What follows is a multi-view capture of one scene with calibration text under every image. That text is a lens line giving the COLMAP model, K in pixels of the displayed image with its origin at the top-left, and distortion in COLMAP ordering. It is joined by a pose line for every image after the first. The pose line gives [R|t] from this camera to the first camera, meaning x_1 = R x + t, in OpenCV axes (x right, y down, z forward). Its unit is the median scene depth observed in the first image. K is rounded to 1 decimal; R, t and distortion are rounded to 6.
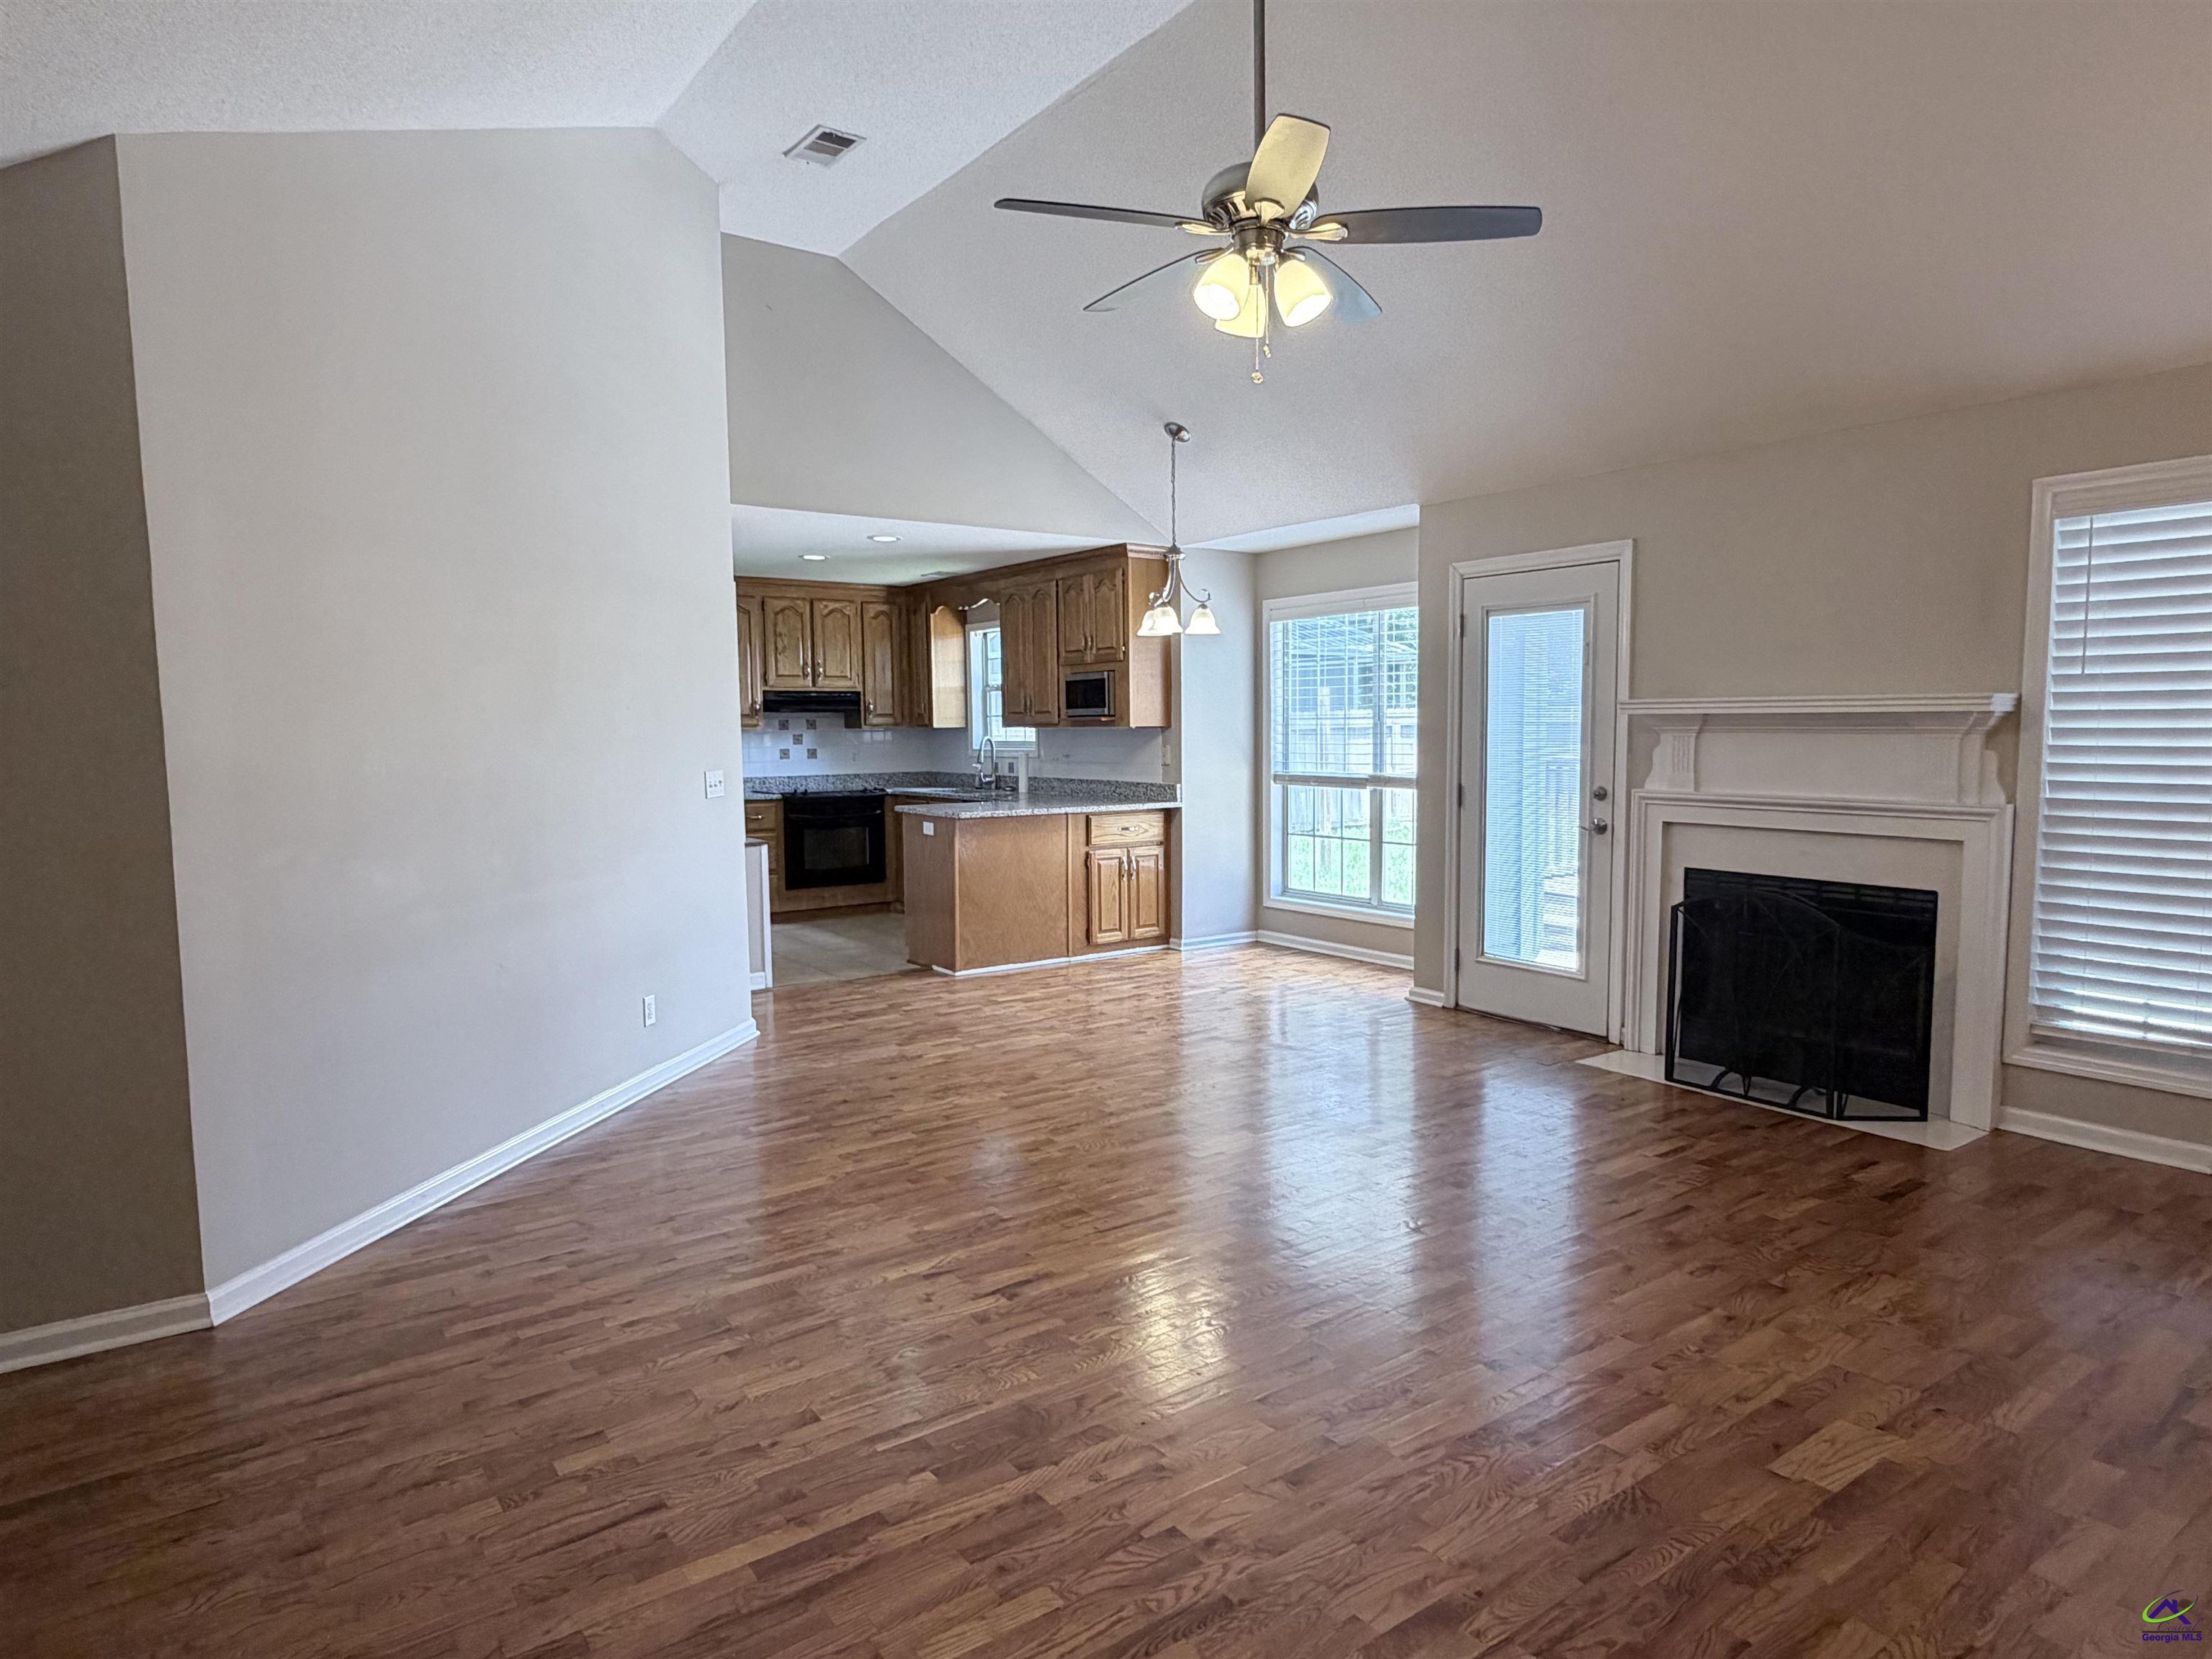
lens RADIAL K [[1294.1, 0, 1110.8], [0, 1294.1, 828.7], [0, 0, 1]] dist [0.004527, 0.000221]
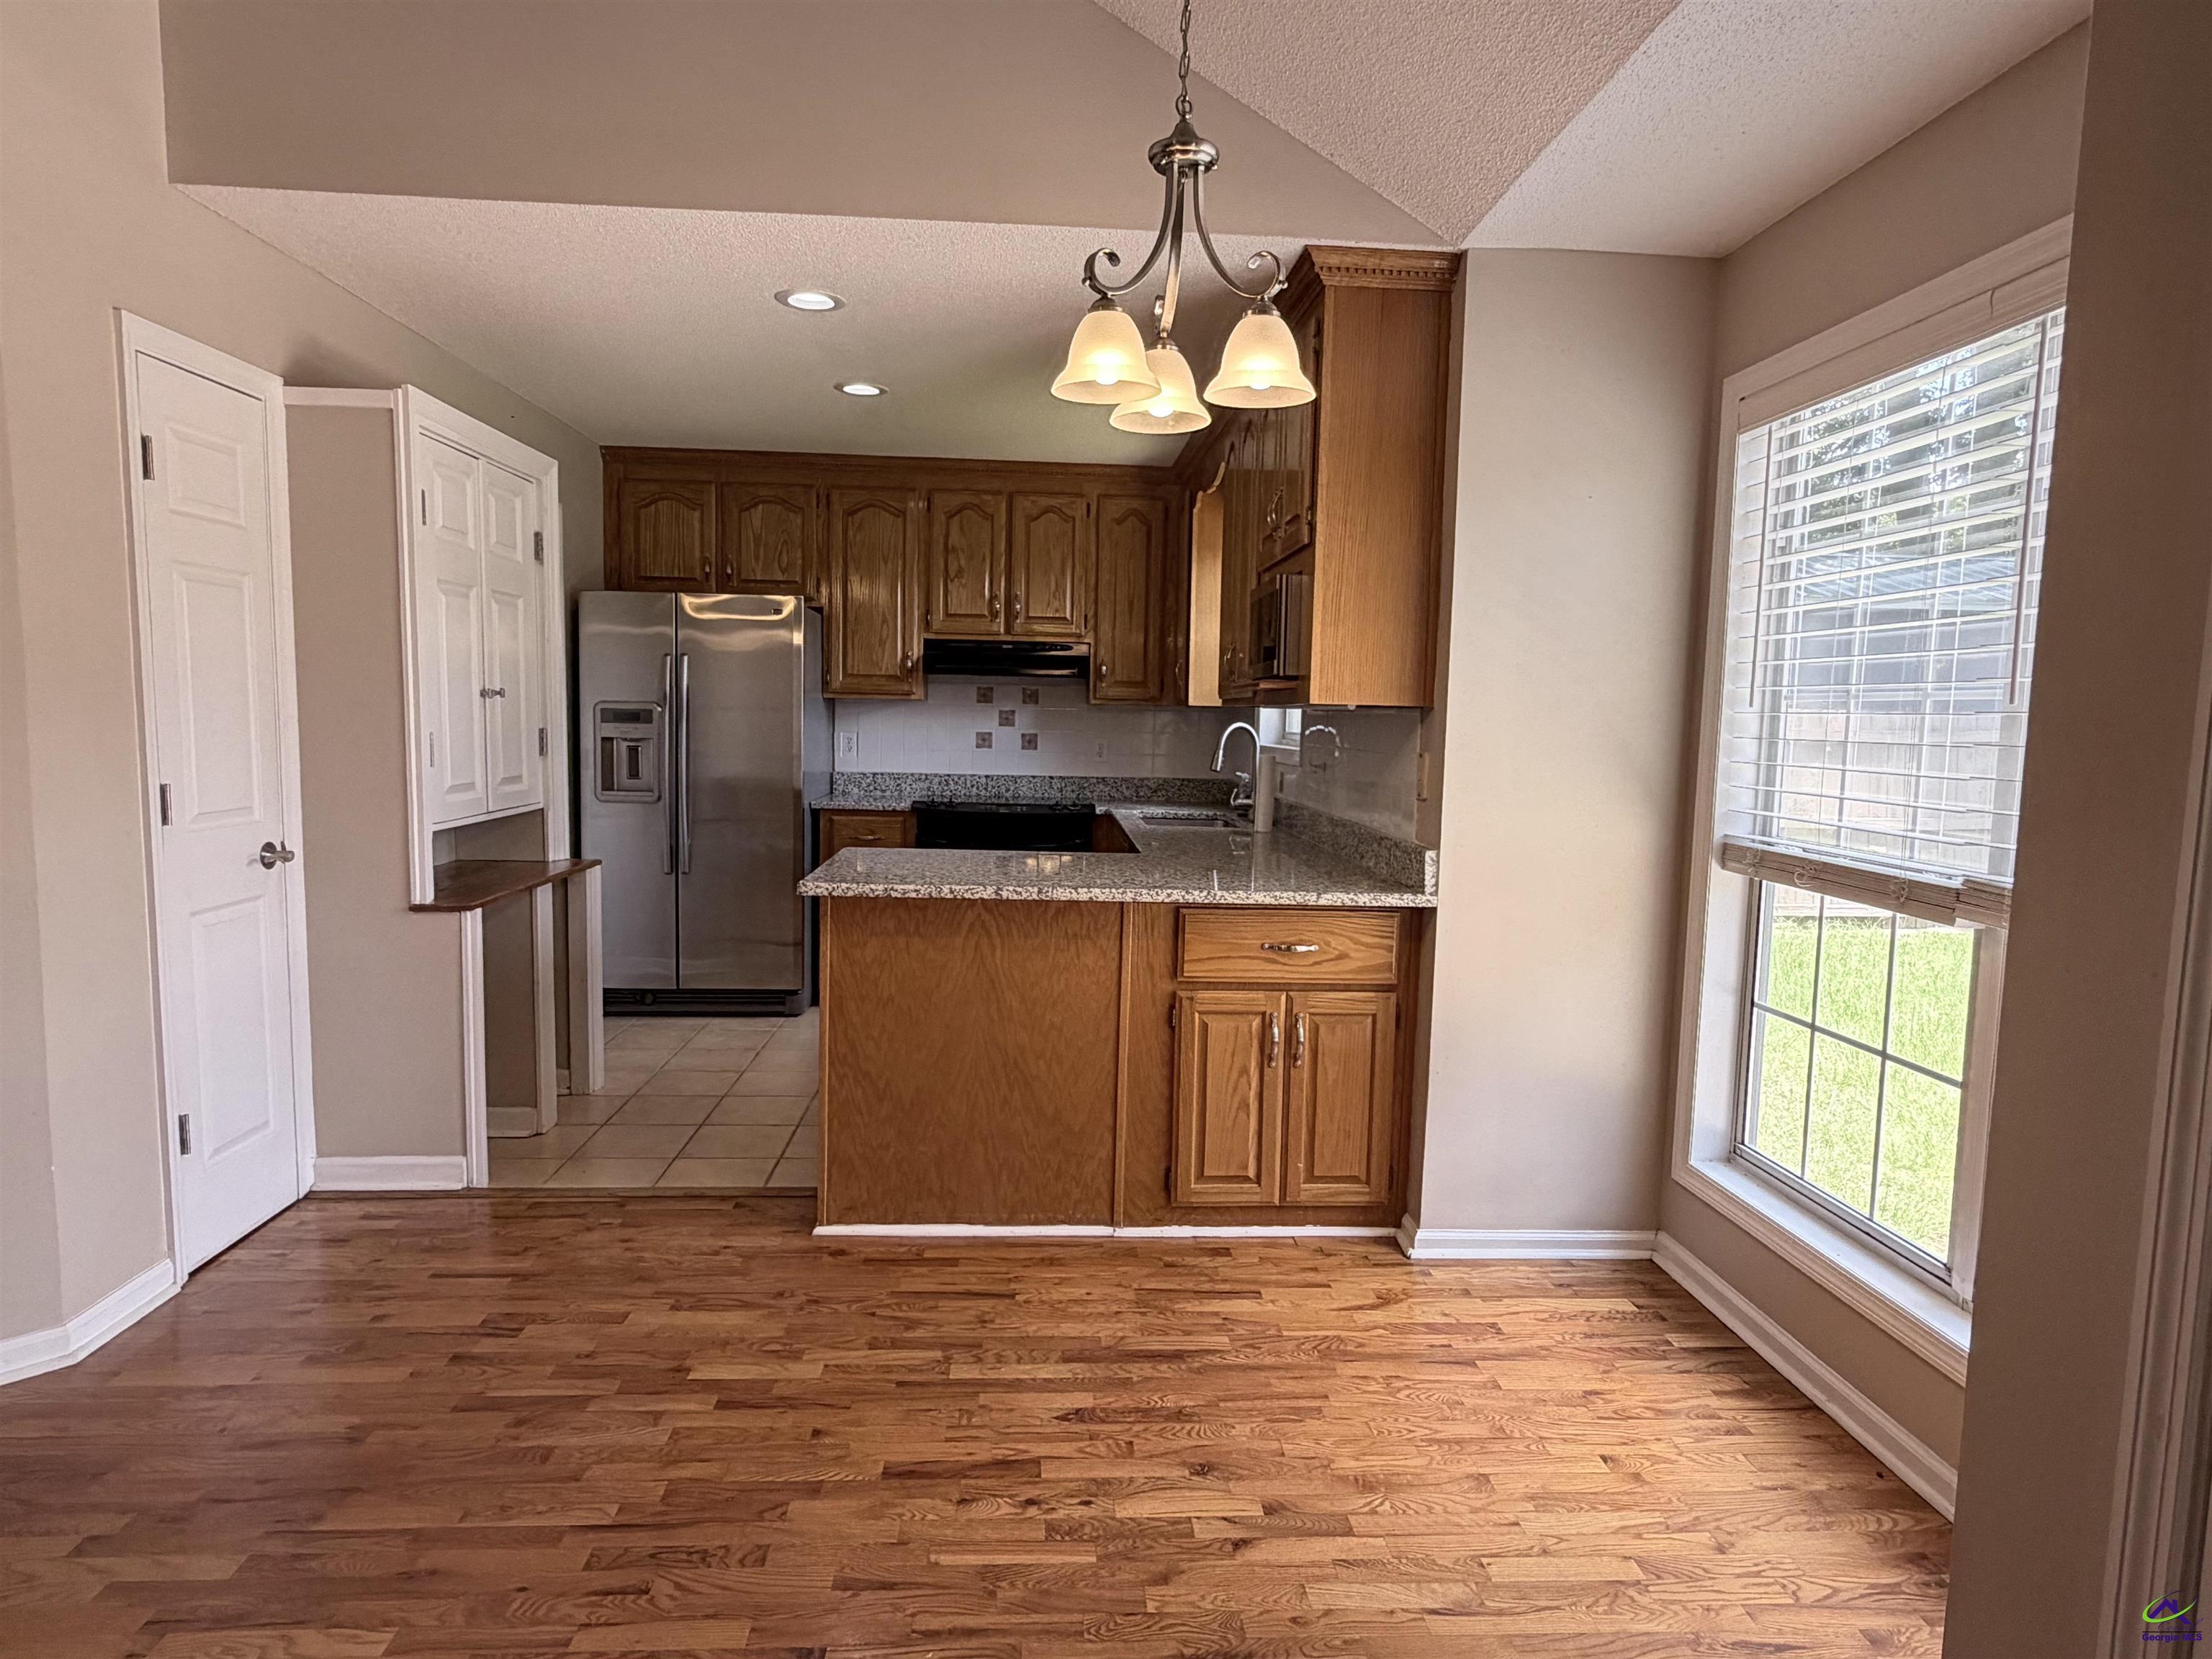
lens RADIAL K [[1294.1, 0, 1102.0], [0, 1294.1, 837.6], [0, 0, 1]] dist [0.004527, 0.000221]
pose [[0.844550, 0.082154, -0.529137, 0.176249], [-0.075163, 0.996565, 0.034761, -0.044521], [0.530176, 0.010414, 0.847824, 0.595827]]
